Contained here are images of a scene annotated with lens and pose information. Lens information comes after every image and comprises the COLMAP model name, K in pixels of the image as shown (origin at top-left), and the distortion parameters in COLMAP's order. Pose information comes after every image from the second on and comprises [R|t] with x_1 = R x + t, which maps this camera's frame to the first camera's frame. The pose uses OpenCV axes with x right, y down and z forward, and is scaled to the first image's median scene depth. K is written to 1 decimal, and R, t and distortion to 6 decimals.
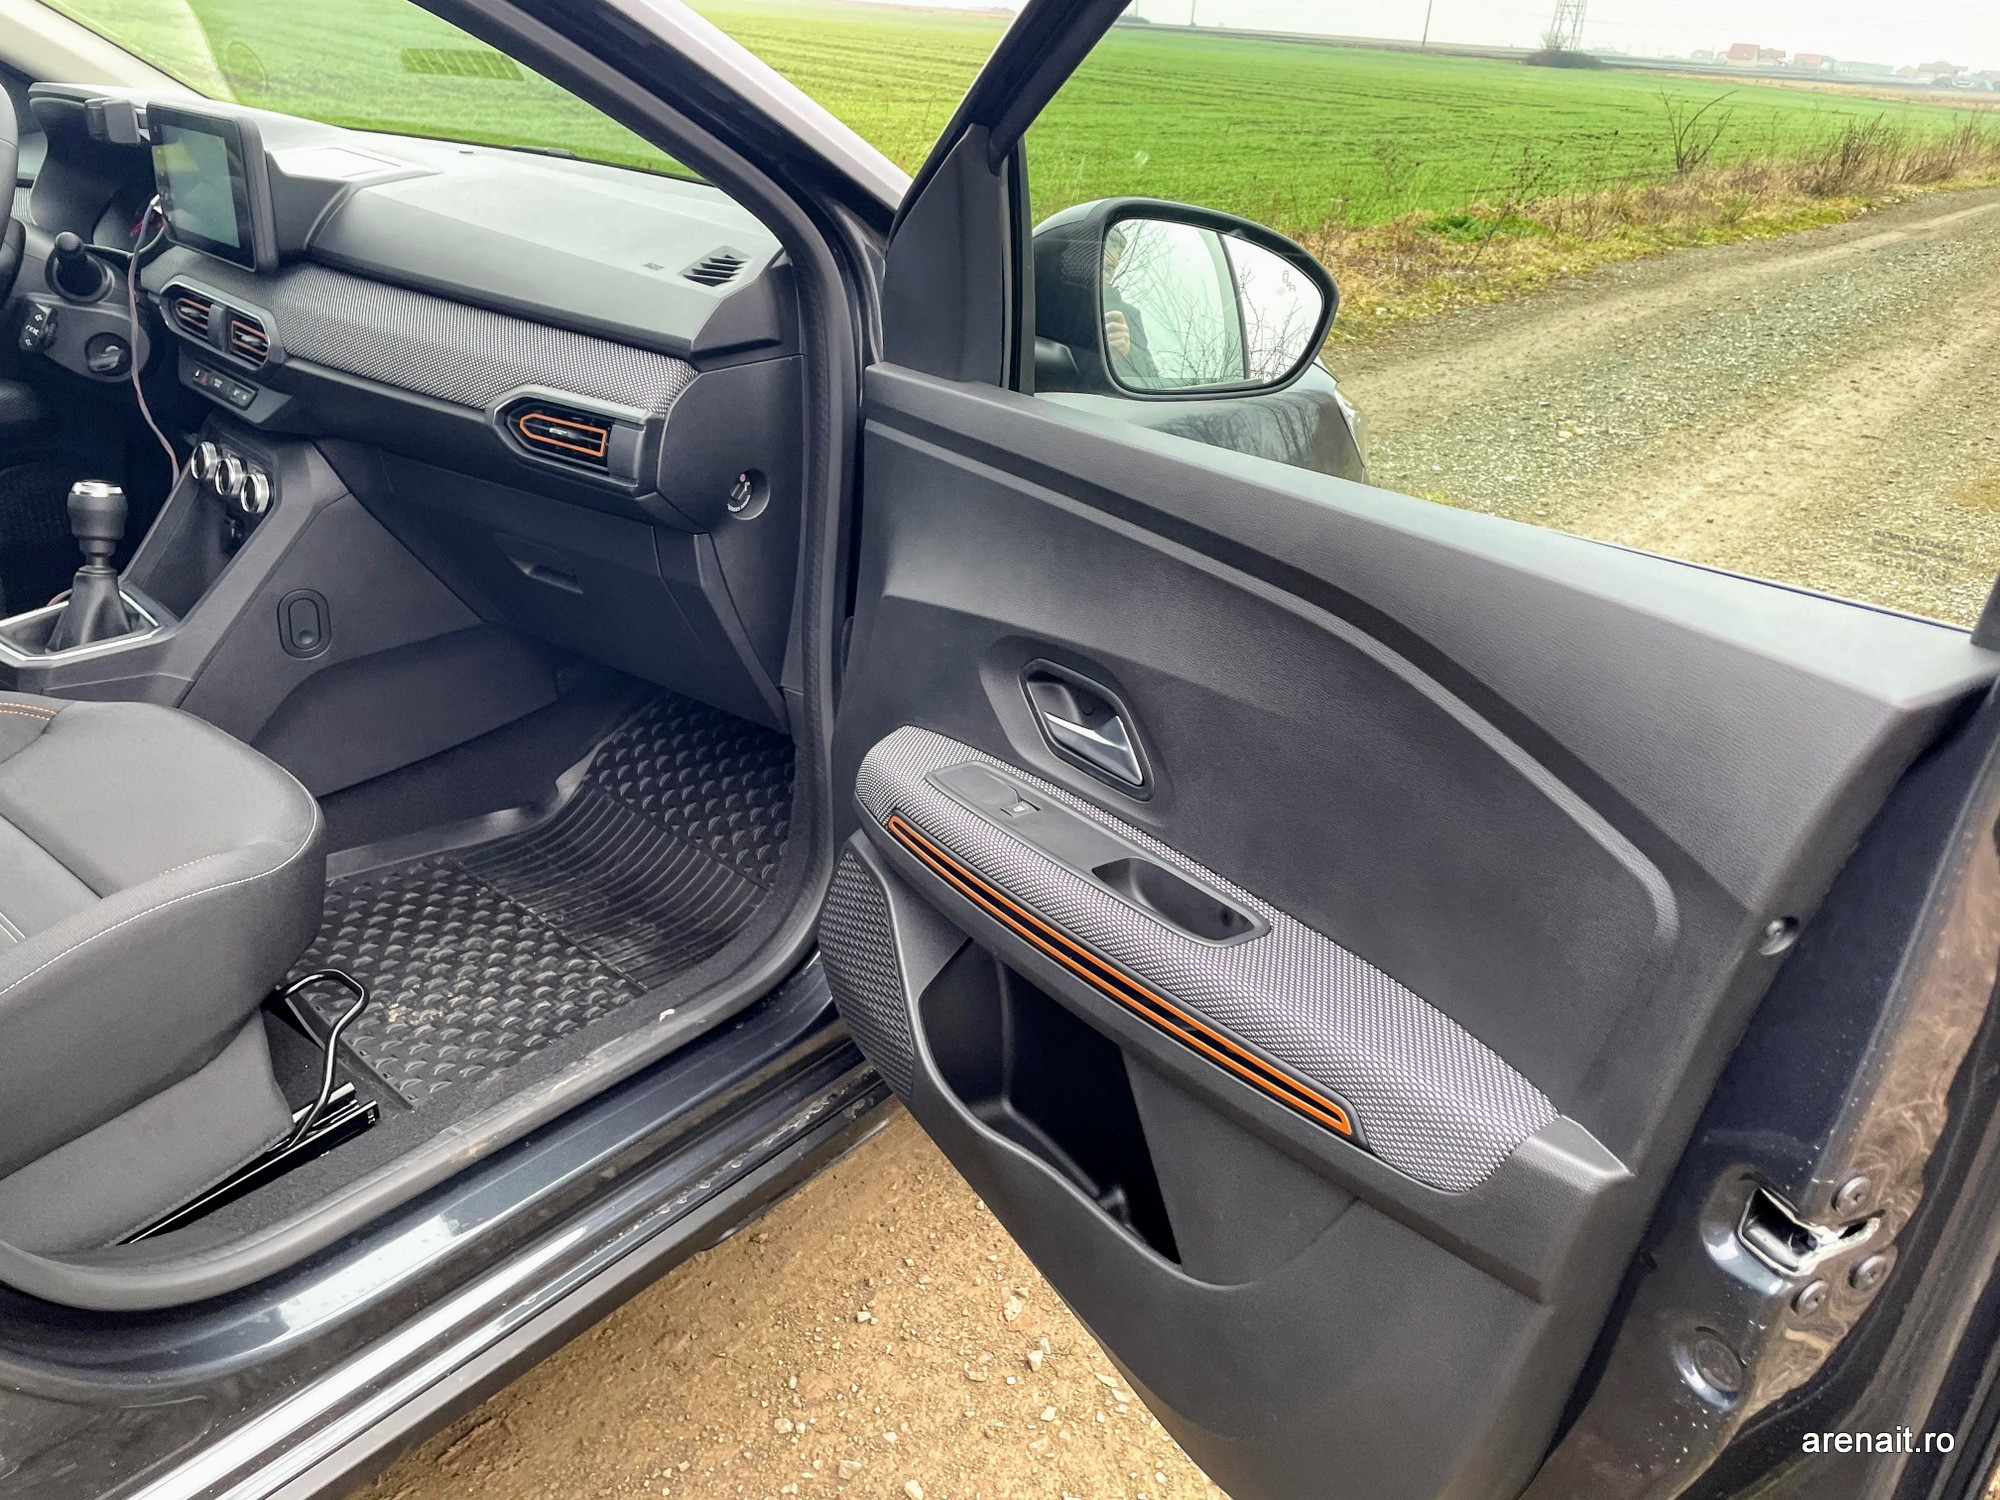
lens RADIAL K [[1464.1, 0, 963.8], [0, 1464.1, 756.4], [0, 0, 1]] dist [0.073722, -0.107015]
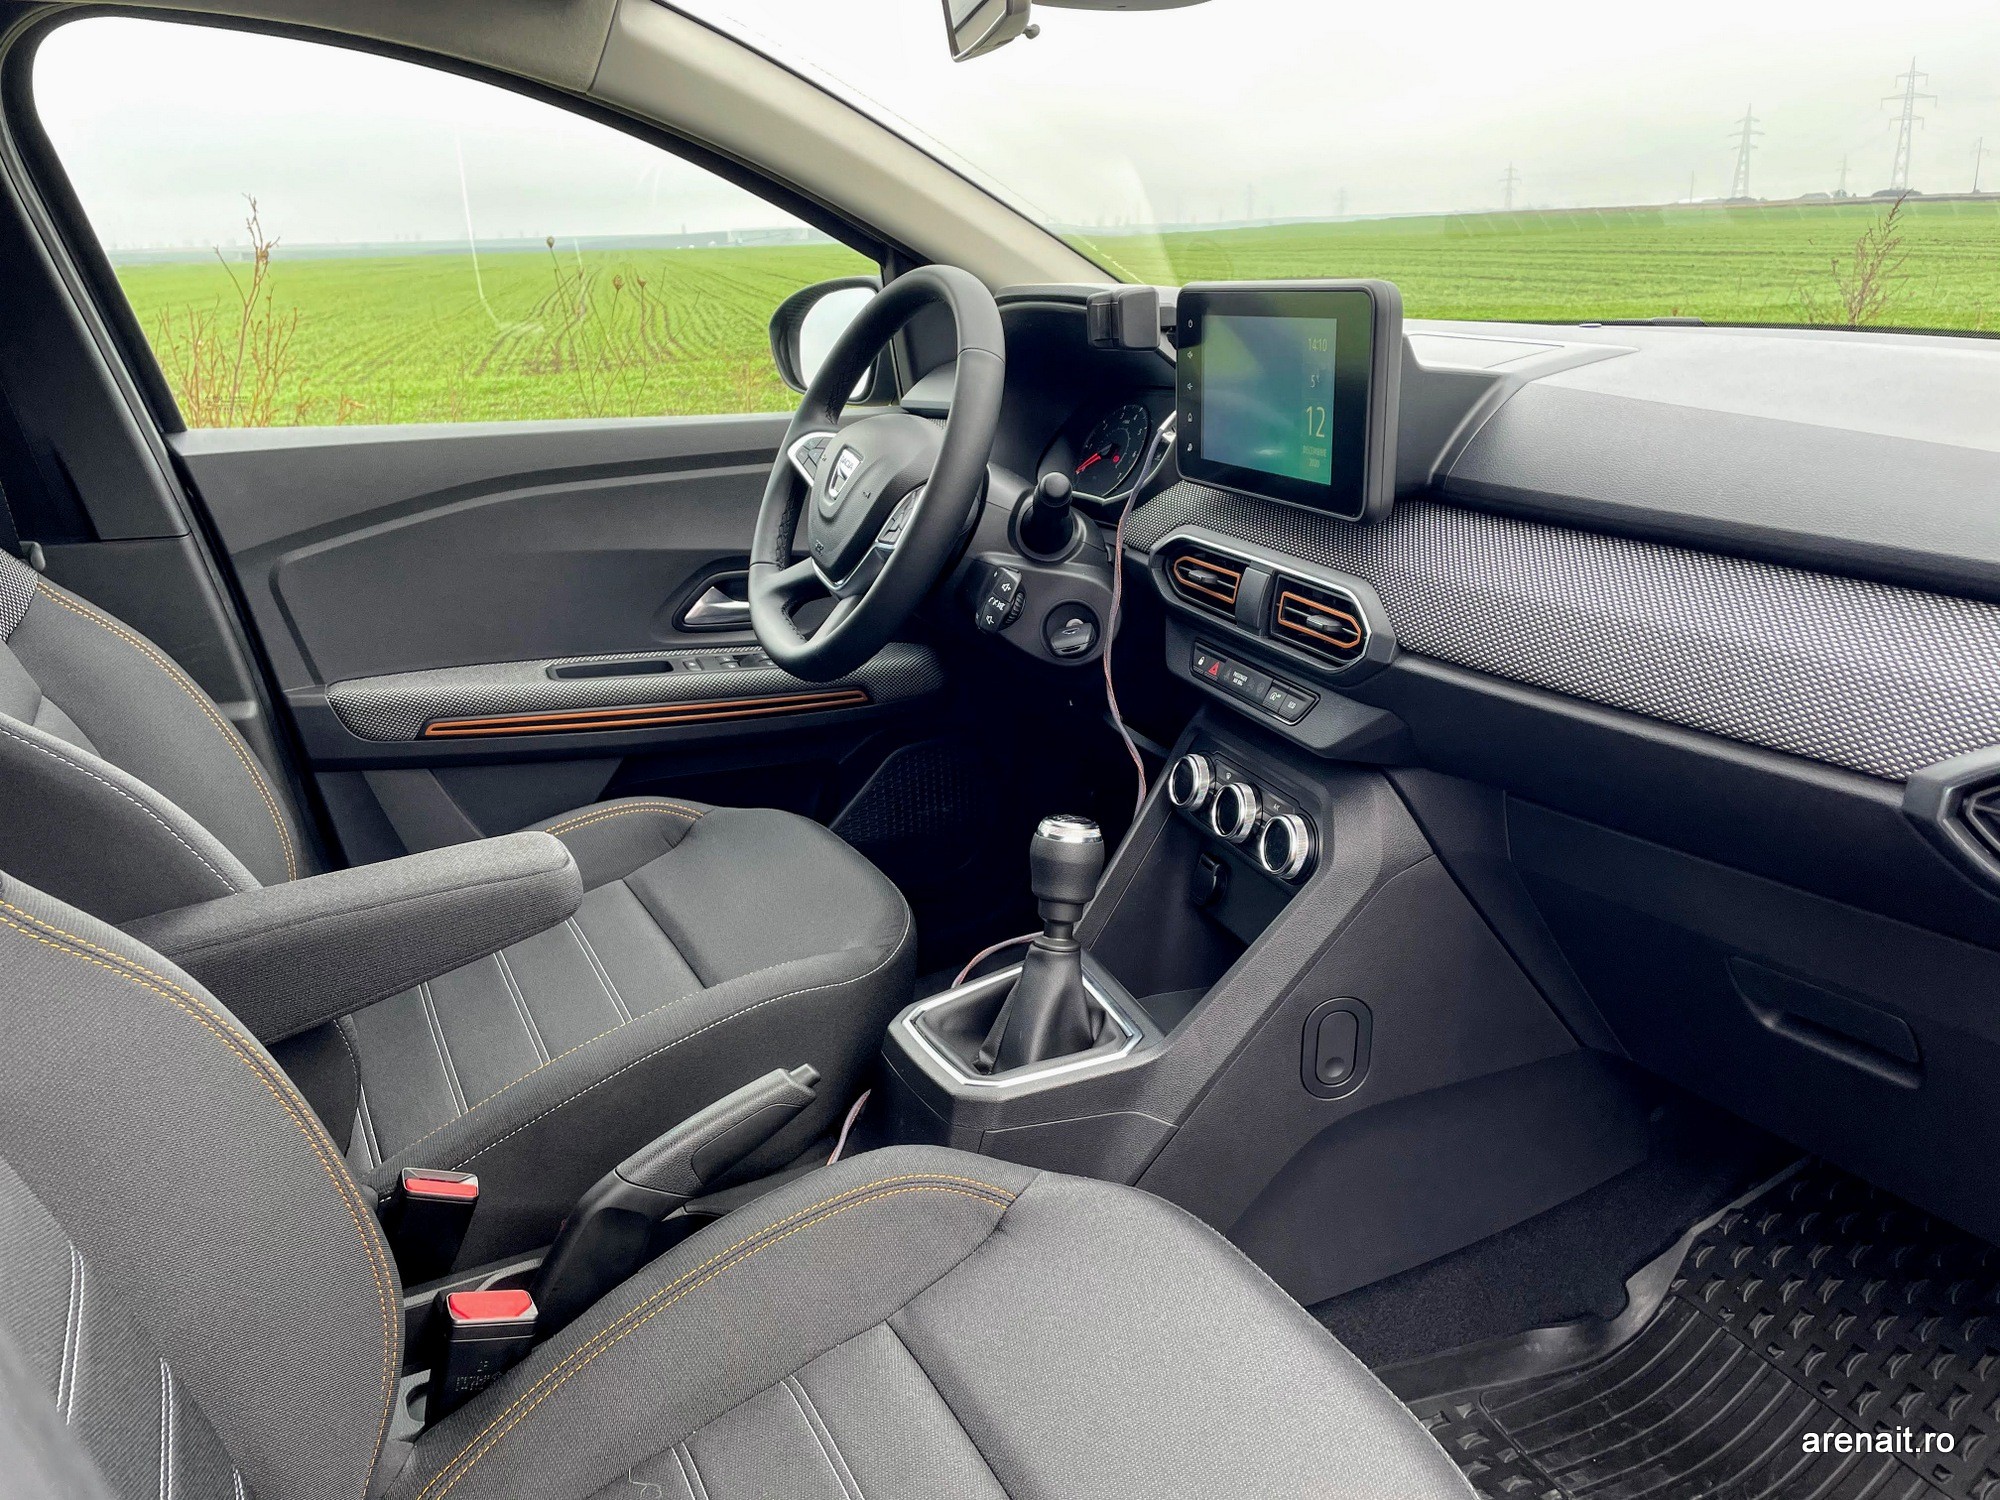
lens RADIAL K [[1464.1, 0, 963.8], [0, 1464.1, 756.4], [0, 0, 1]] dist [0.073722, -0.107015]
pose [[0.897629, 0.039223, -0.439002, -0.323182], [-0.097529, 0.989017, -0.111053, -0.131124], [0.429825, 0.142500, 0.891596, 0.354074]]
